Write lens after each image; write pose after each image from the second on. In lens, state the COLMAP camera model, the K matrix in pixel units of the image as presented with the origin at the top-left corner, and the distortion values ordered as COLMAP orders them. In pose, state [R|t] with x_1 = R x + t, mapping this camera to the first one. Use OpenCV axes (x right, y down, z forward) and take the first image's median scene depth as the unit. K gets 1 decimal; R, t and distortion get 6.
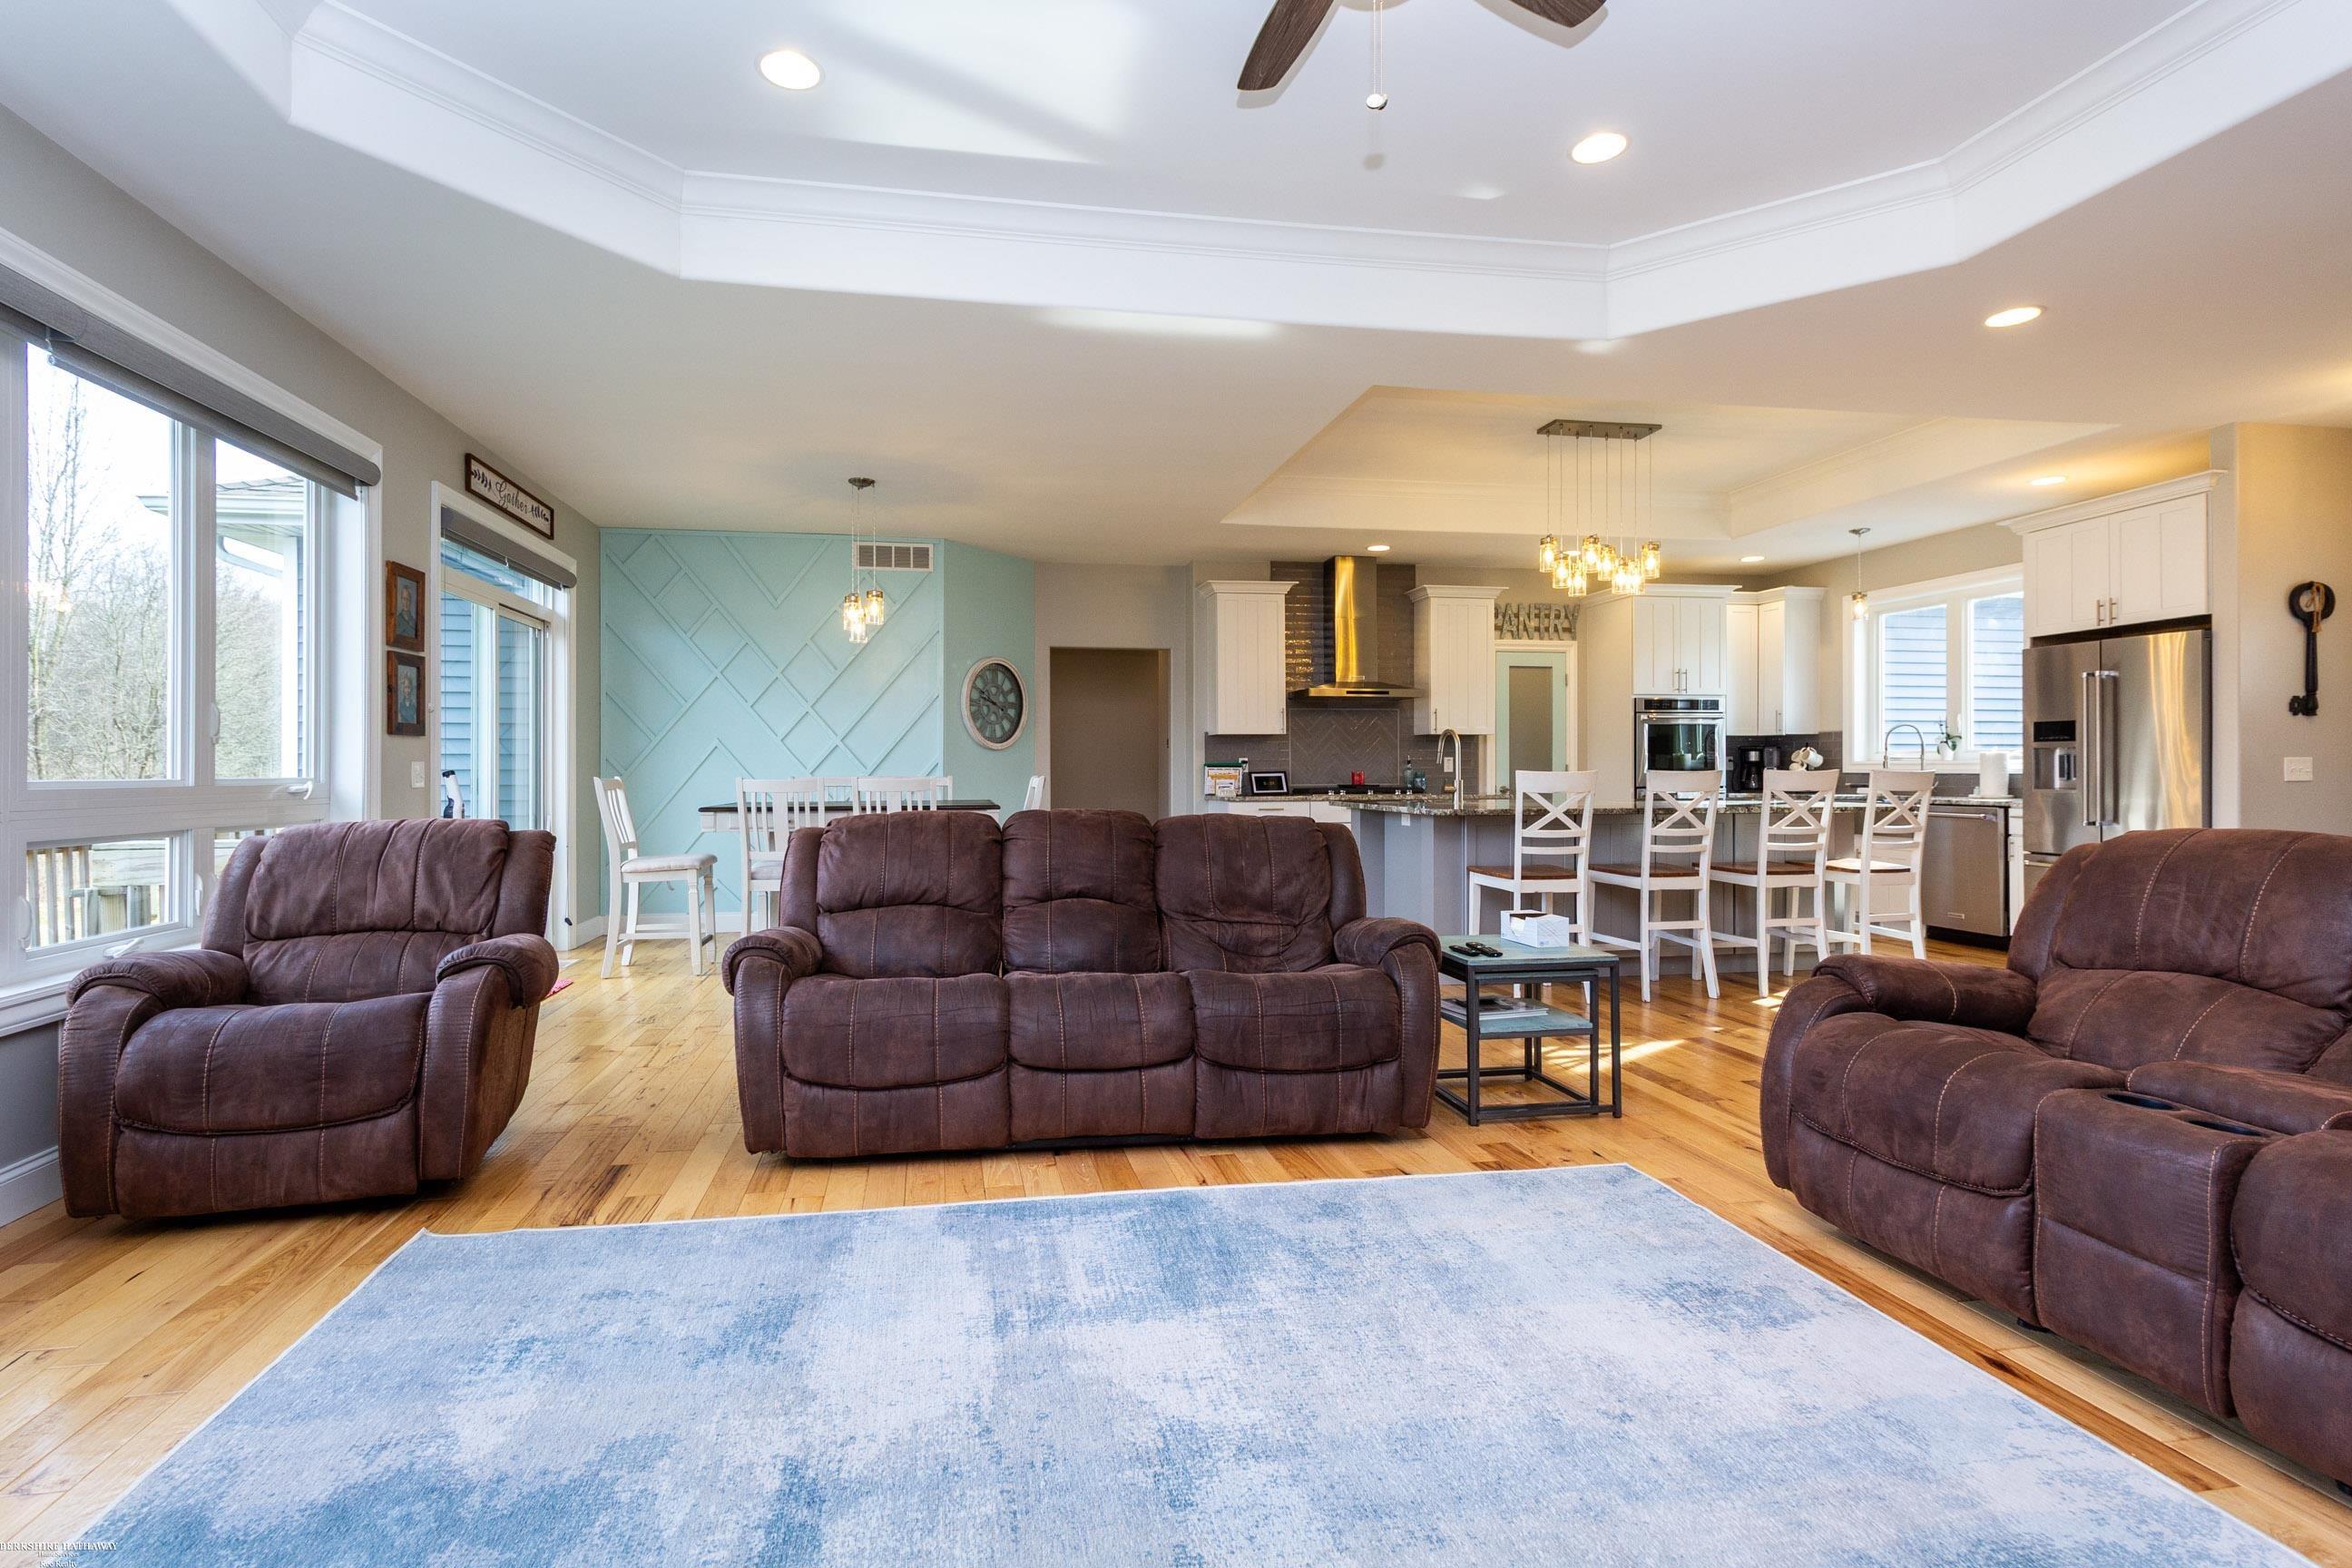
lens RADIAL K [[1100.6, 0, 1167.9], [0, 1100.6, 774.7], [0, 0, 1]] dist [0.001318, 0.000493]
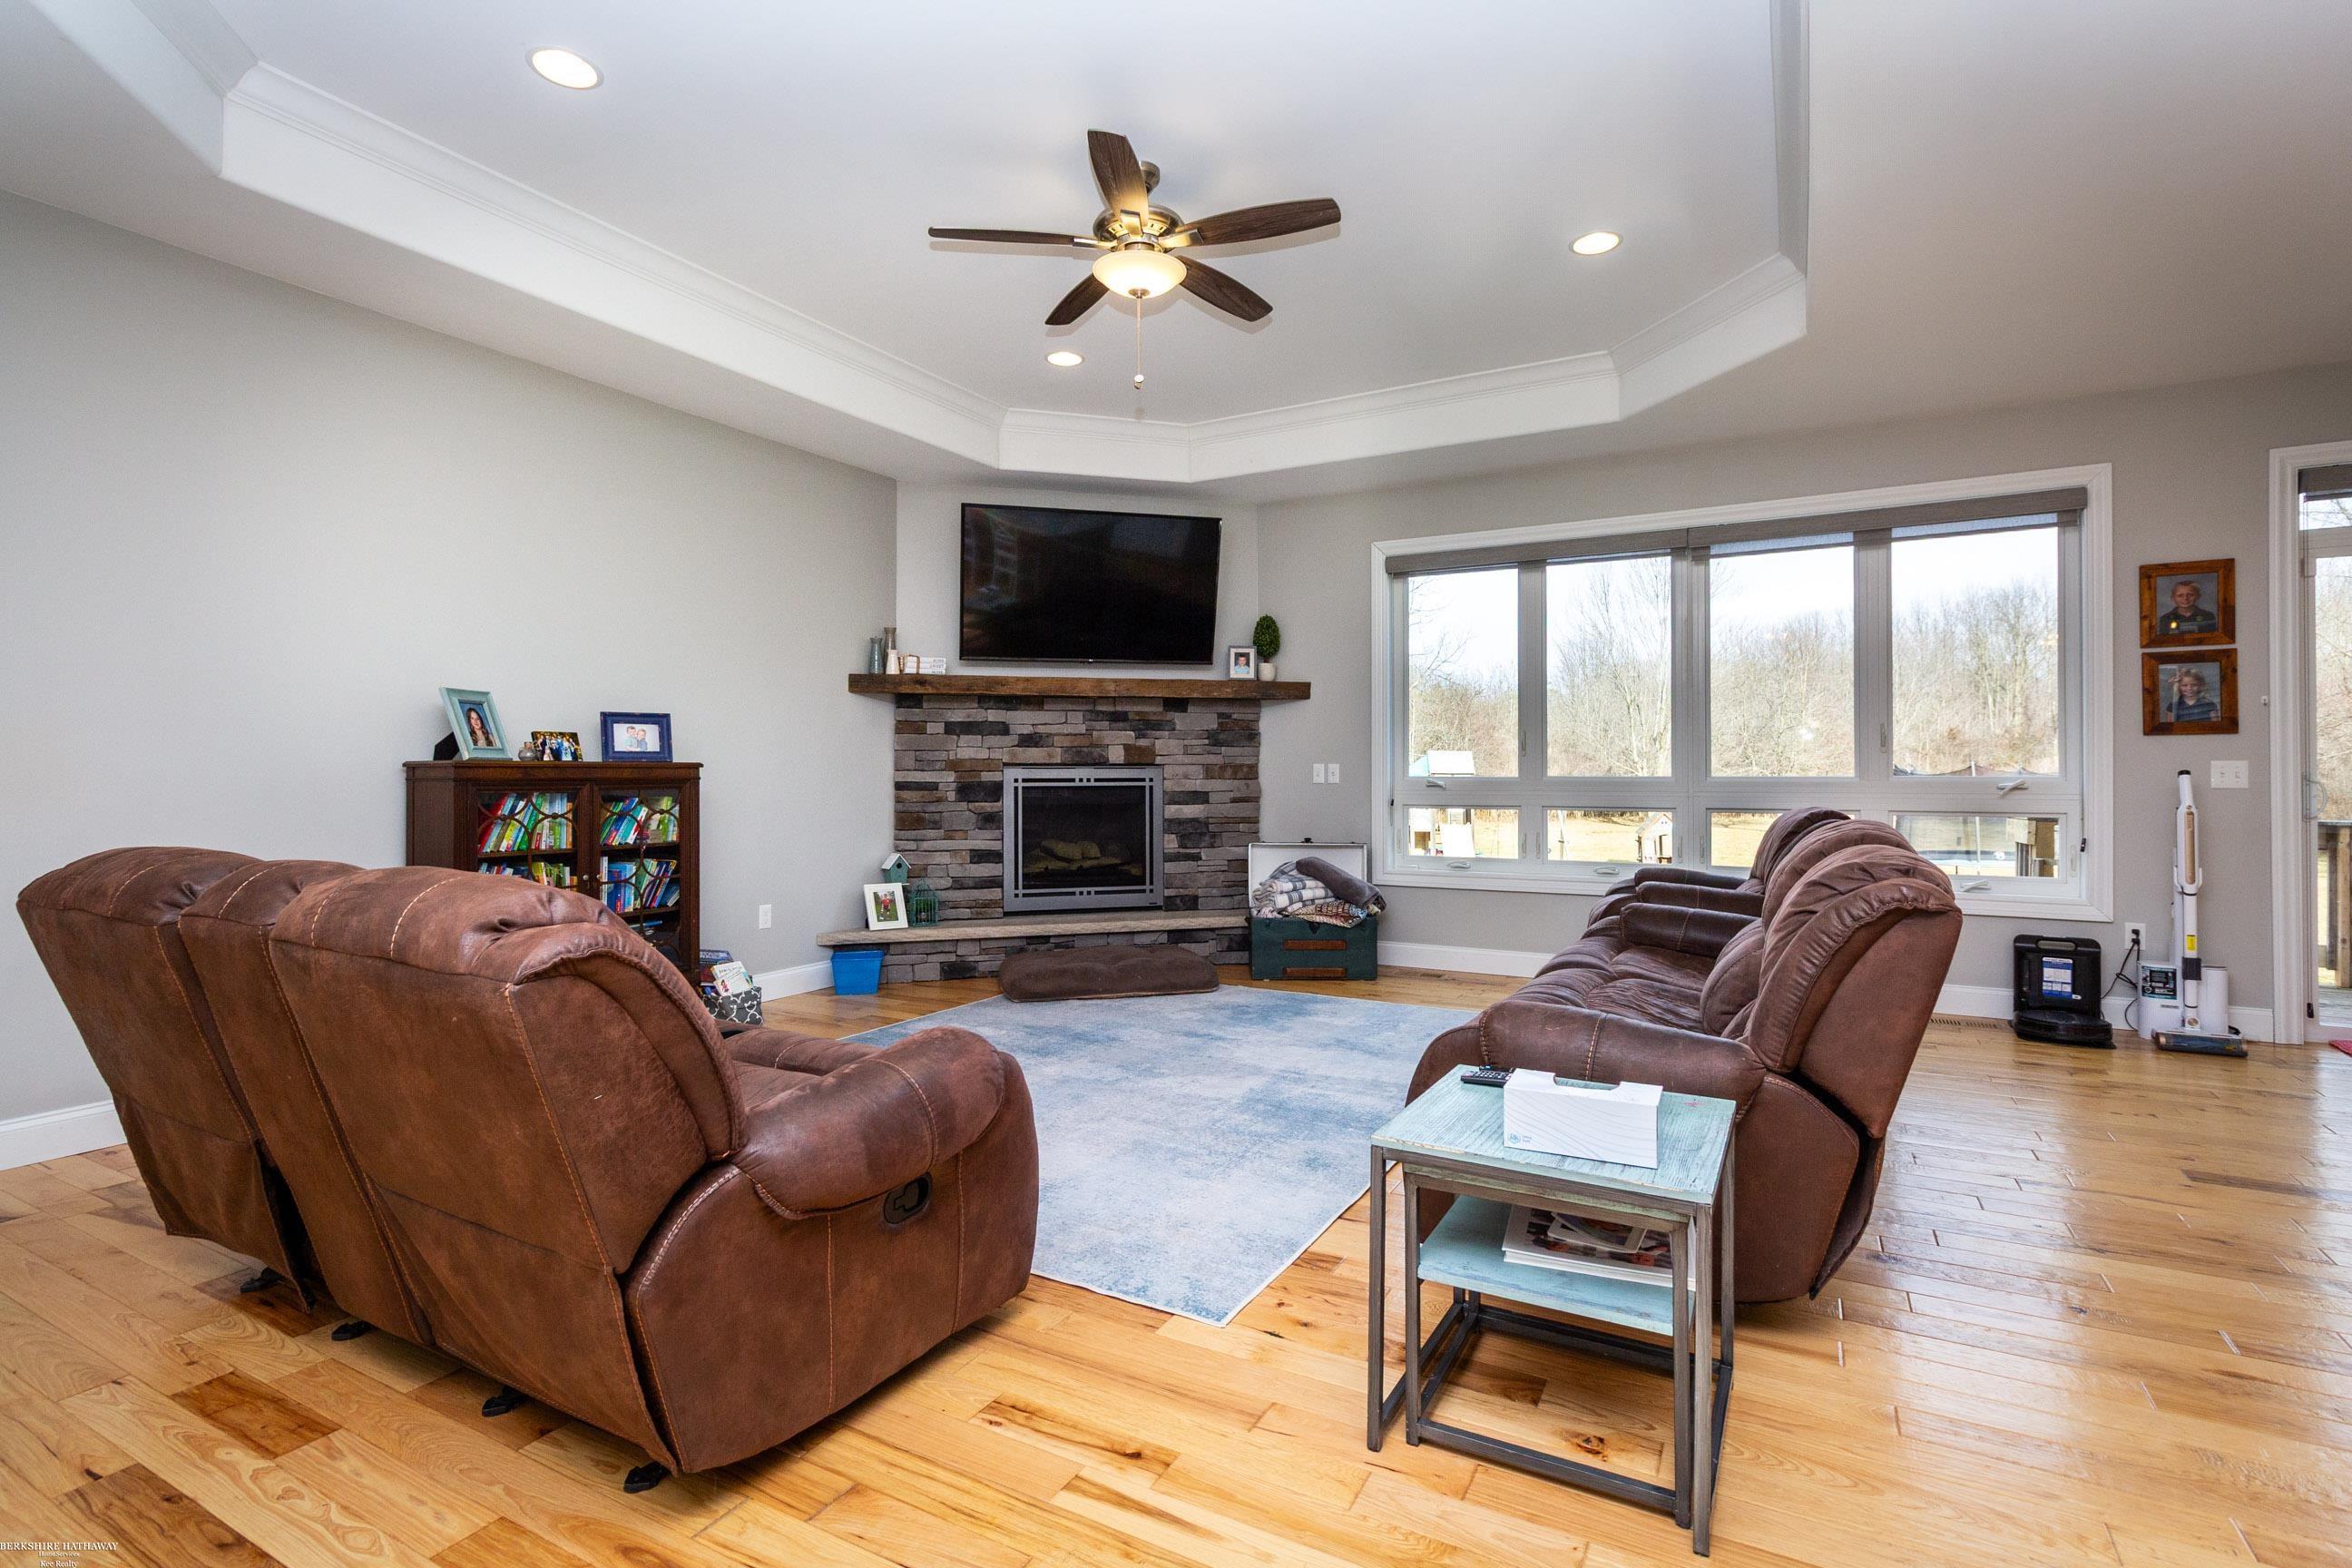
lens RADIAL K [[1100.6, 0, 1176.0], [0, 1100.6, 775.3], [0, 0, 1]] dist [0.001318, 0.000493]
pose [[-0.642804, 0.003808, -0.766021, 1.264305], [0.002647, 0.999993, 0.002751, -0.010340], [0.766026, -0.000259, -0.642810, 1.846531]]
